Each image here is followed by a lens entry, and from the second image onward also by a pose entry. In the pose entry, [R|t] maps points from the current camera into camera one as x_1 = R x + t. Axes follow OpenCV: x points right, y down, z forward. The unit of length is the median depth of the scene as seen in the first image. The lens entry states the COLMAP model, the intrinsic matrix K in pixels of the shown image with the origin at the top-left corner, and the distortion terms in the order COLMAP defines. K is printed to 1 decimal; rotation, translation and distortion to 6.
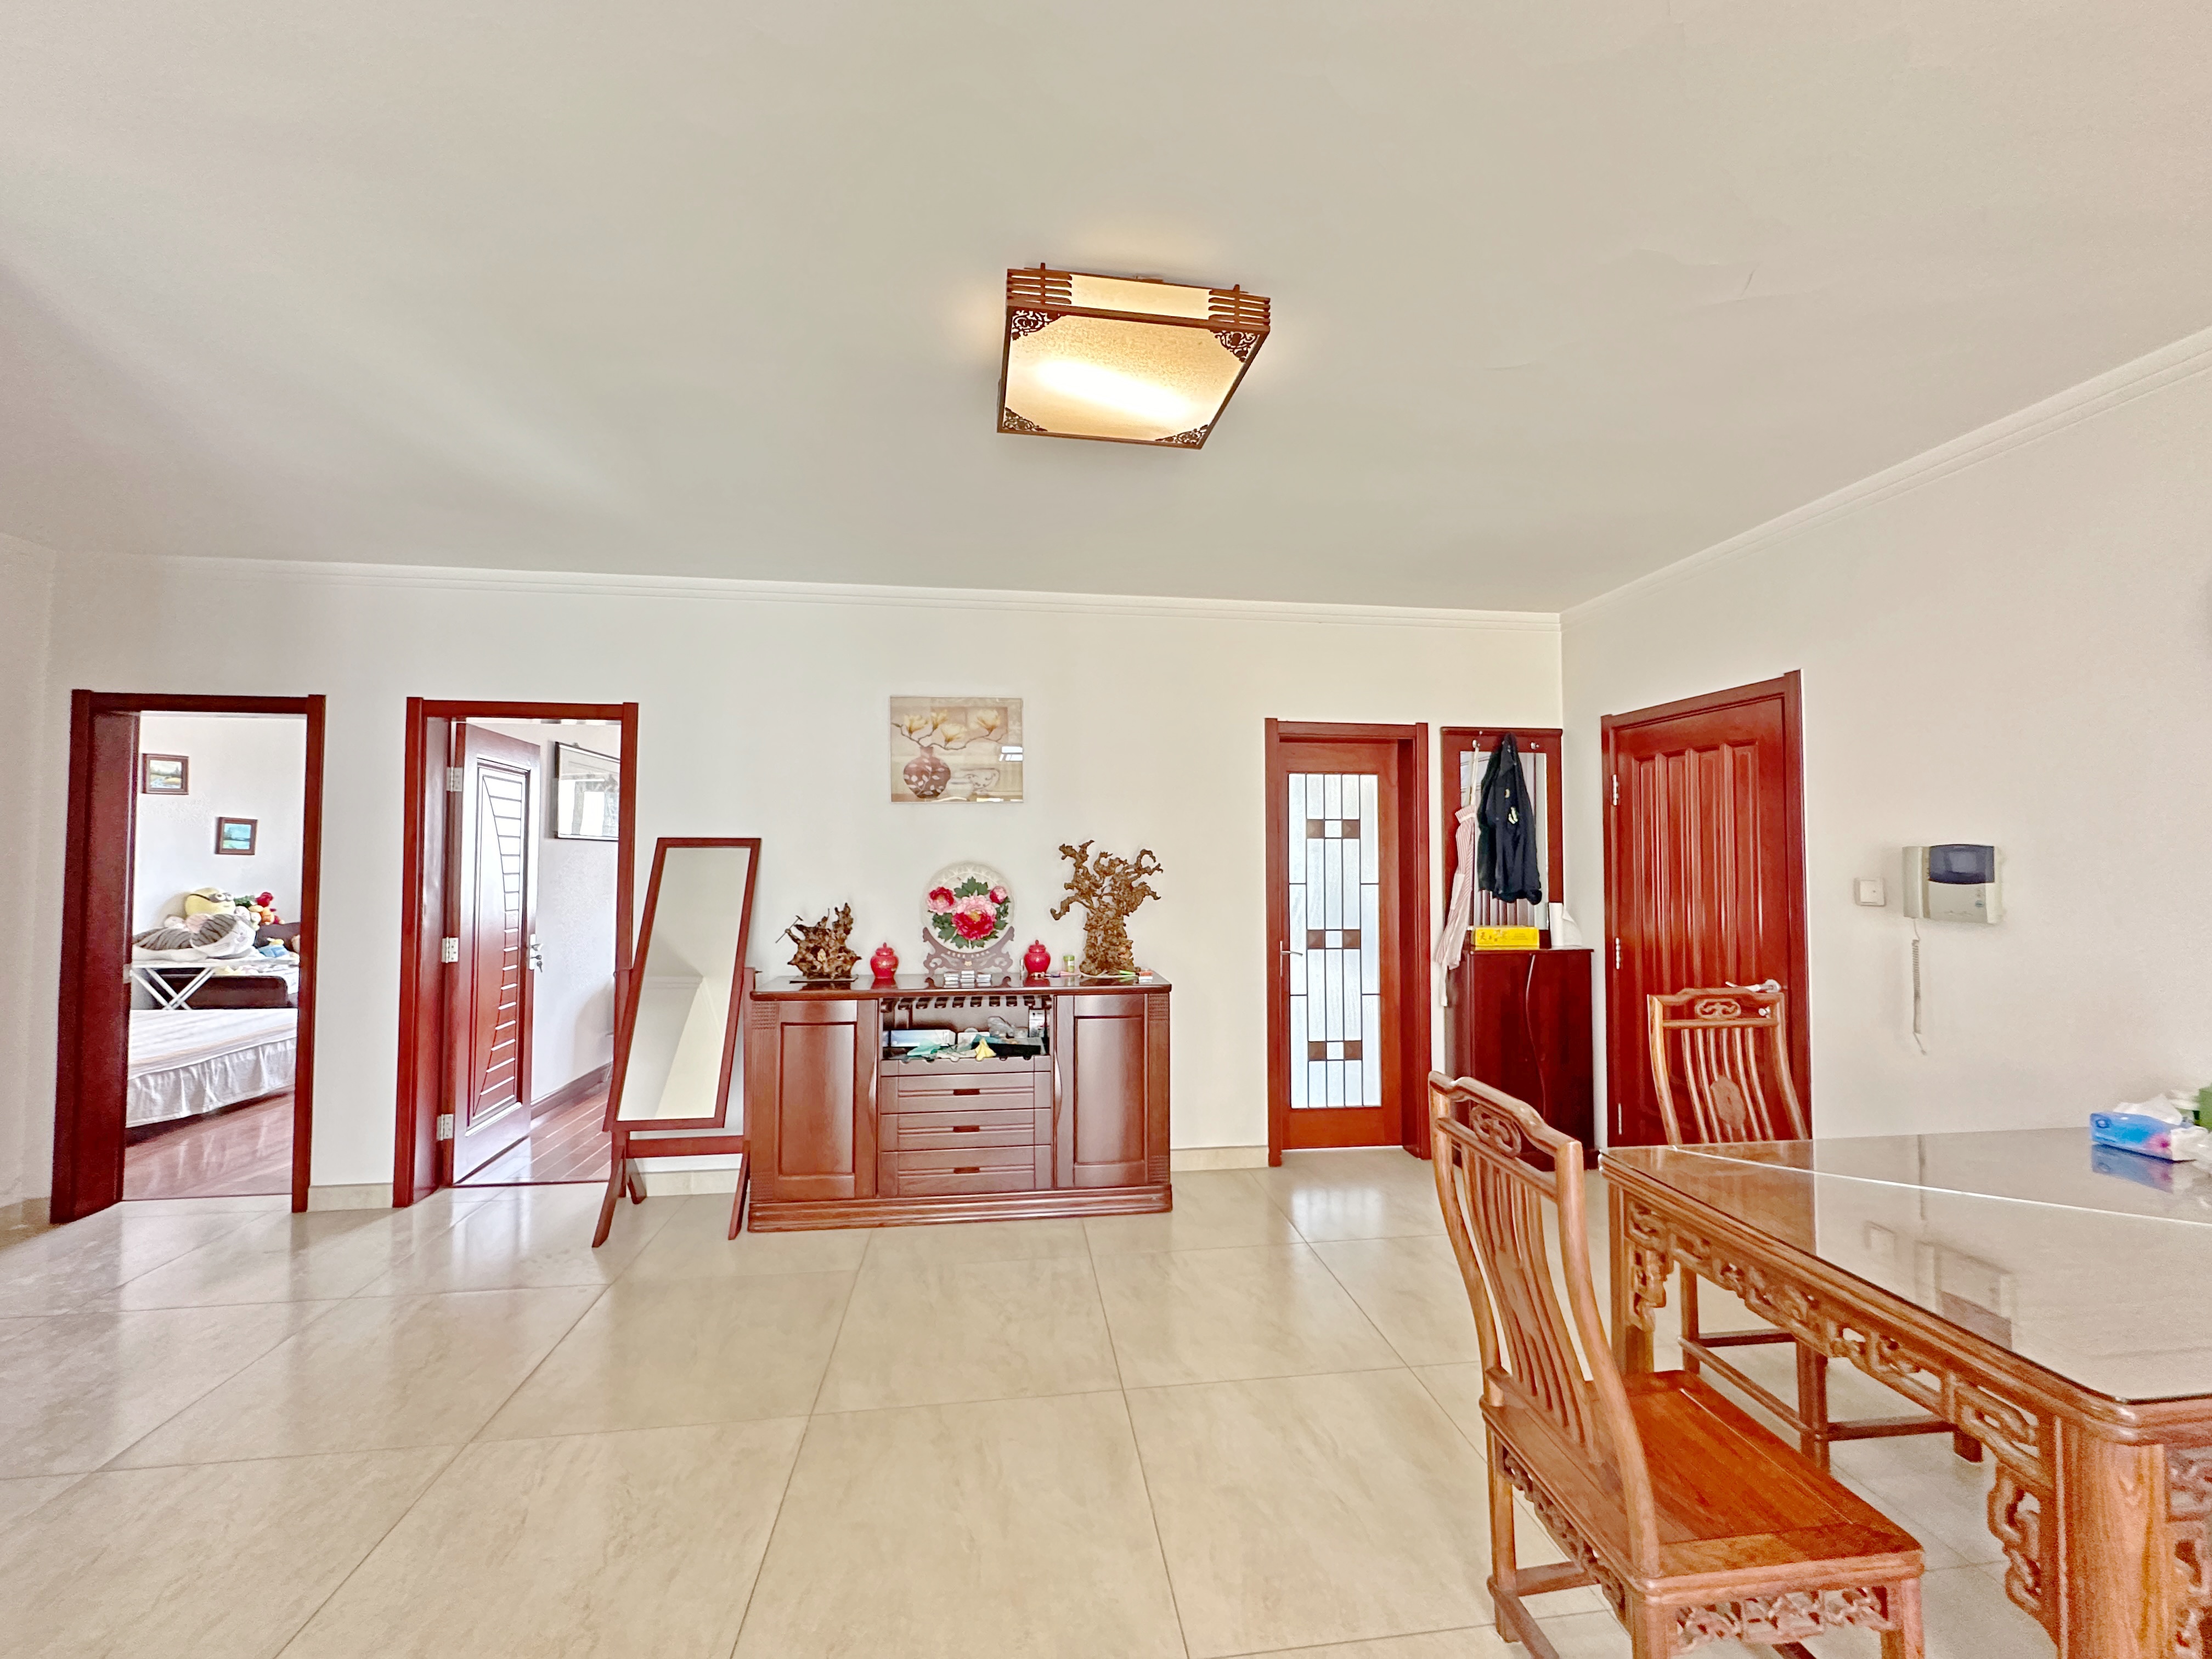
lens RADIAL K [[877.4, 0, 1103.6], [0, 877.4, 830.7], [0, 0, 1]] dist [0.001529, 0.000019]
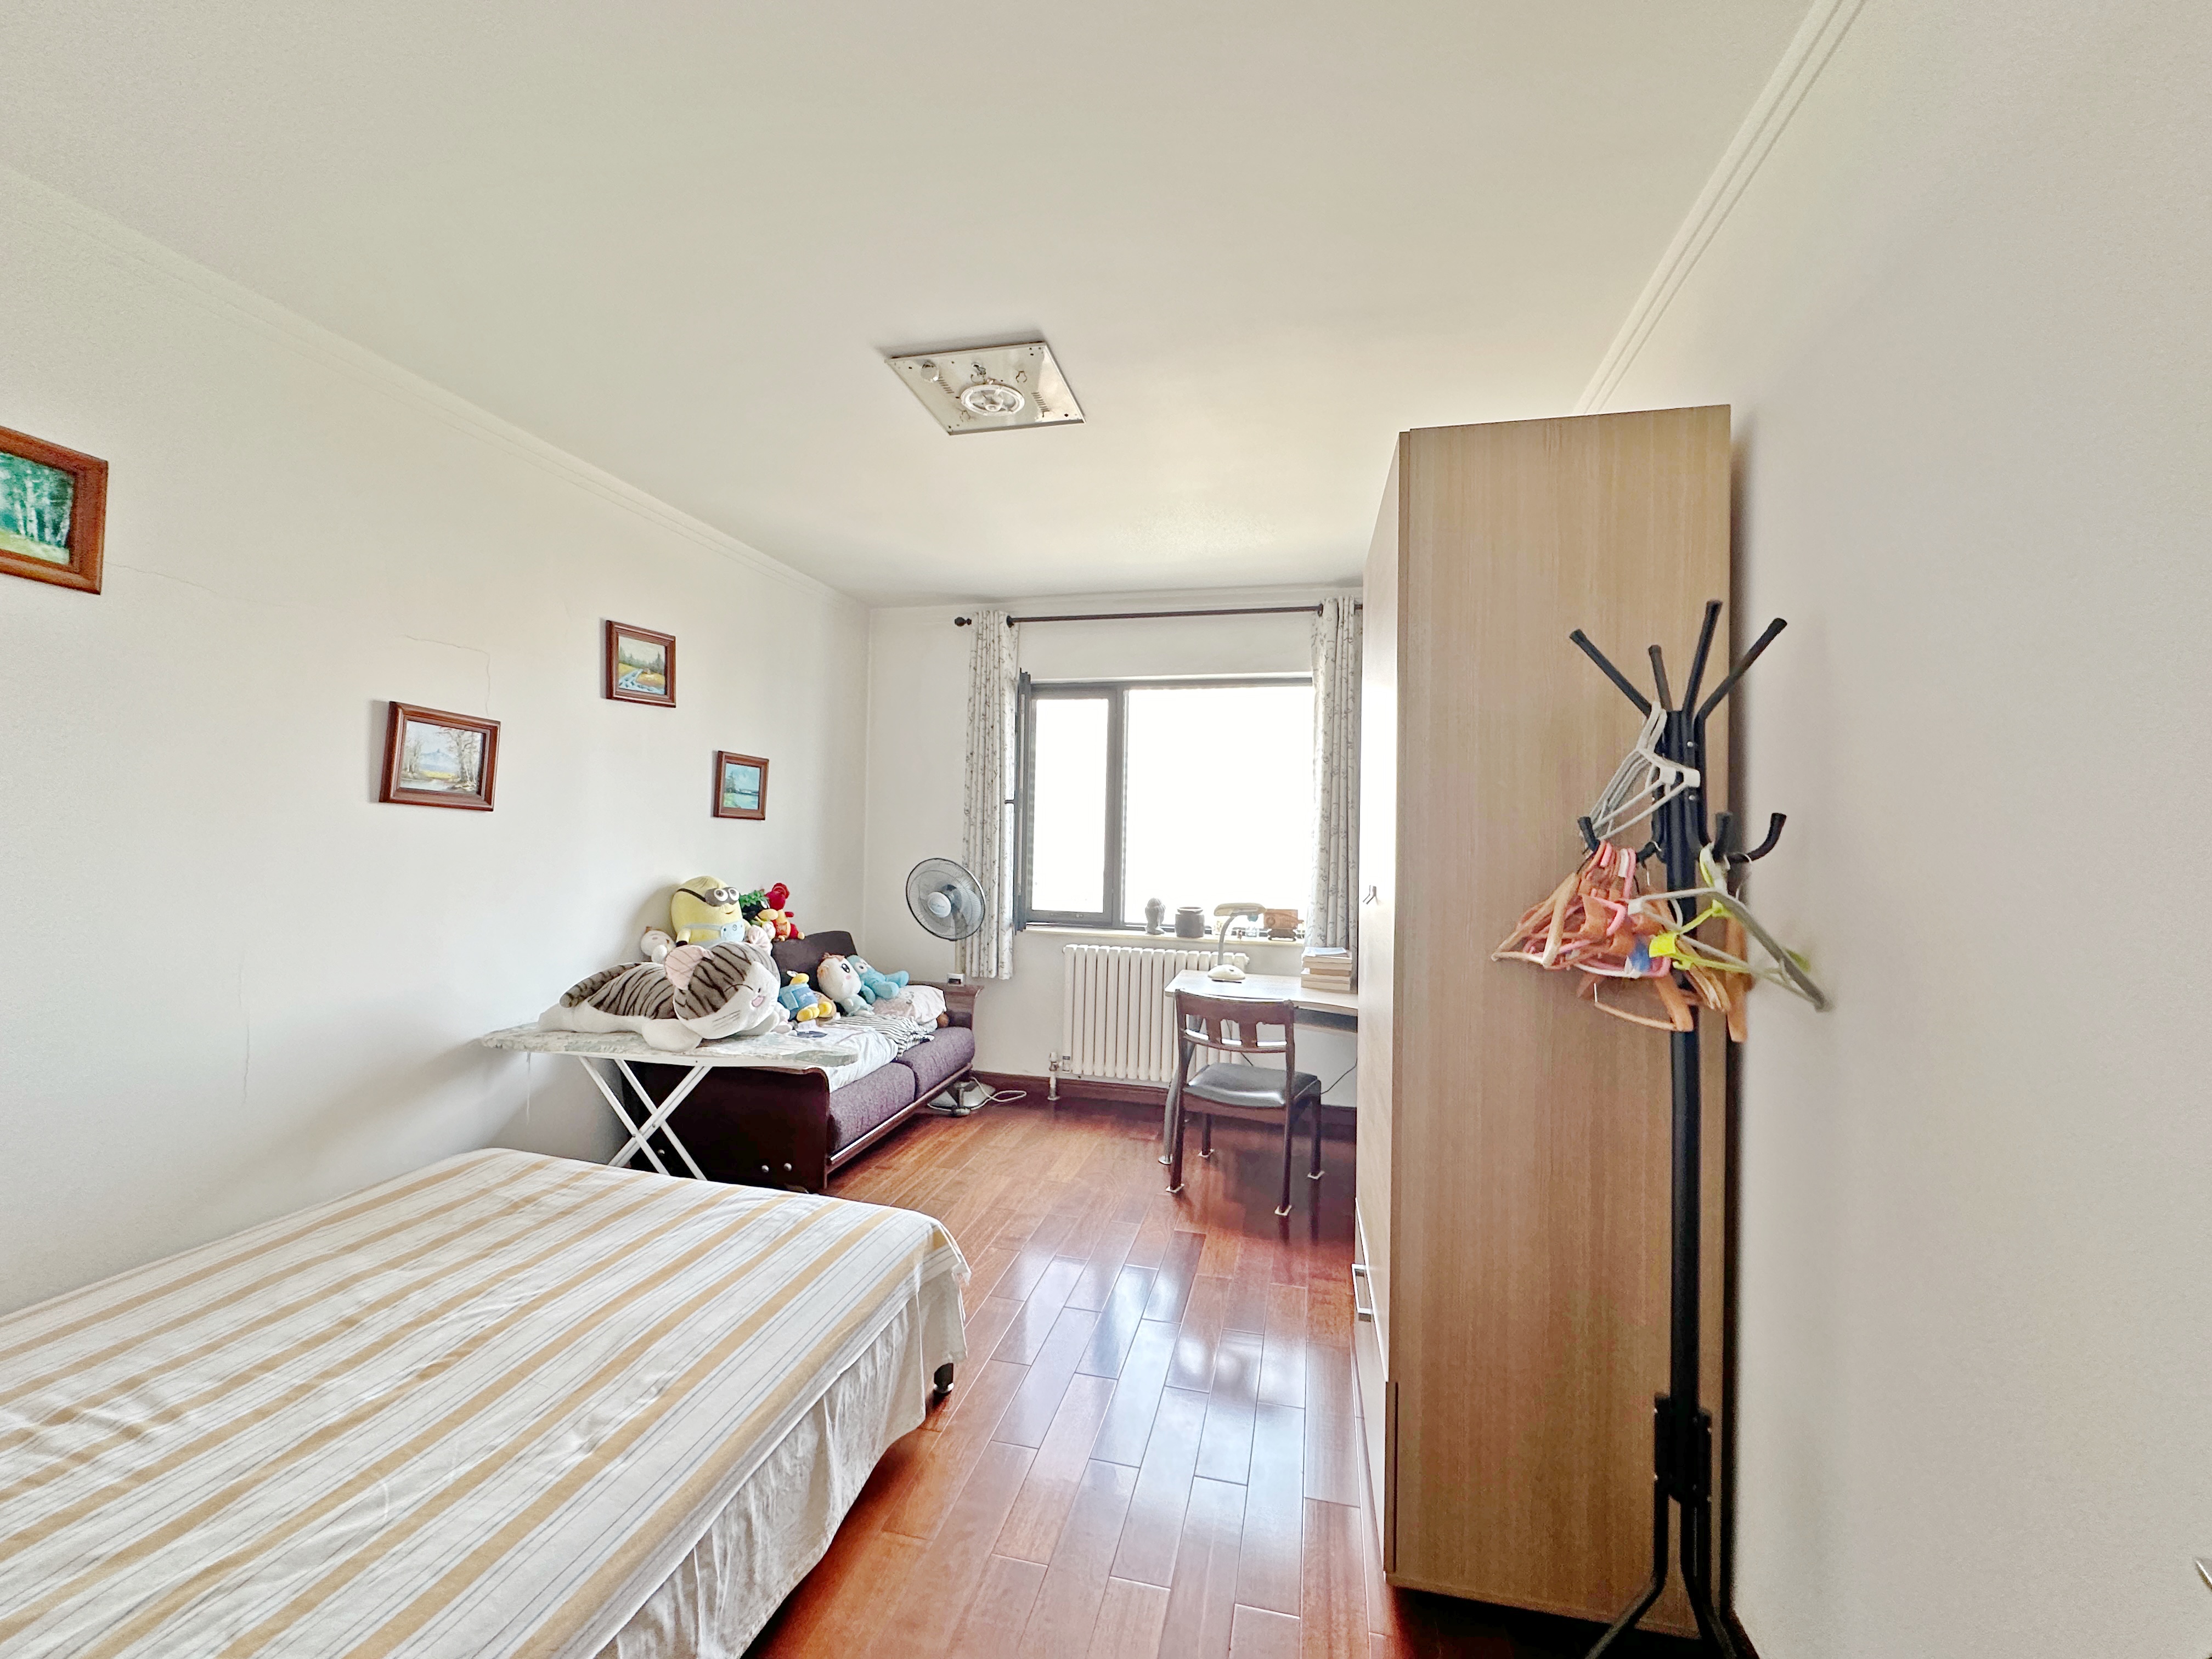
lens RADIAL K [[877.4, 0, 1107.0], [0, 877.4, 829.2], [0, 0, 1]] dist [0.001529, 0.000019]
pose [[0.933971, 0.015034, -0.357032, -0.597030], [-0.006725, 0.999677, 0.024502, 0.019741], [0.357285, -0.020483, 0.933771, 0.587323]]
